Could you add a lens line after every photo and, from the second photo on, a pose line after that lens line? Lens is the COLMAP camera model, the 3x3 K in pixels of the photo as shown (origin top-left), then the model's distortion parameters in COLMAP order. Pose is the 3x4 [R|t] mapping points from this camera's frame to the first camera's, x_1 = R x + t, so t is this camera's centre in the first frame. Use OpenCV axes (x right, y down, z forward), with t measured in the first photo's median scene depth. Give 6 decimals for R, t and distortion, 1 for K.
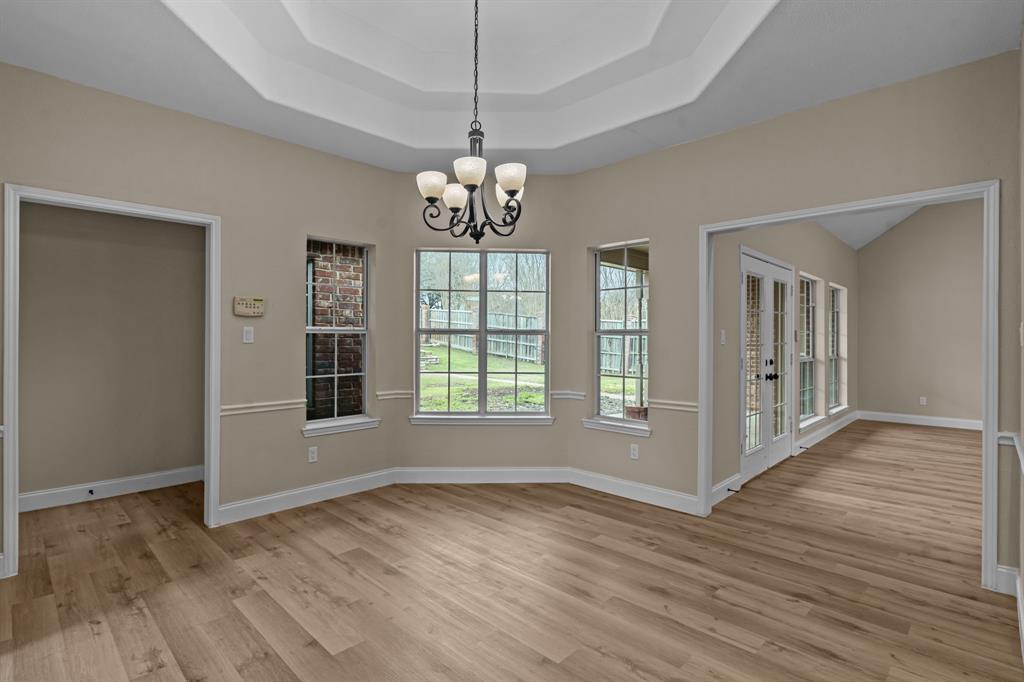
lens RADIAL K [[499.8, 0, 512.0], [0, 499.8, 341.0], [0, 0, 1]] dist [-0.002197, -0.000072]
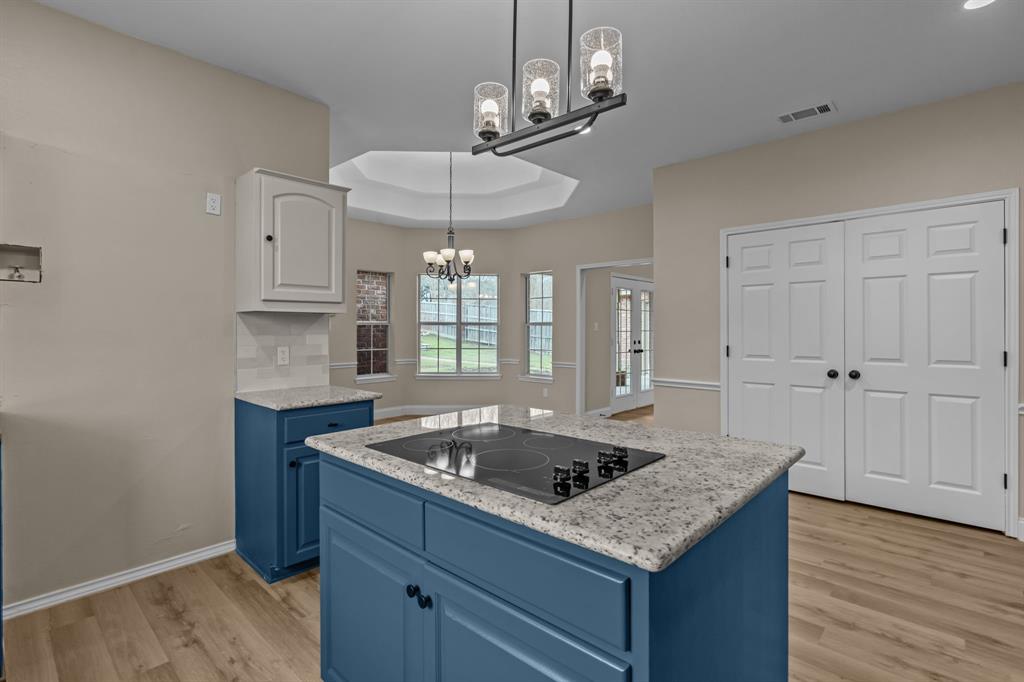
lens RADIAL K [[484.5, 0, 512.6], [0, 484.5, 335.1], [0, 0, 1]] dist [-0.000356, 0.000240]
pose [[0.999607, -0.002065, 0.027955, 0.076816], [0.001842, 0.999966, 0.007982, 0.006852], [-0.027971, -0.007928, 0.999577, -0.626514]]
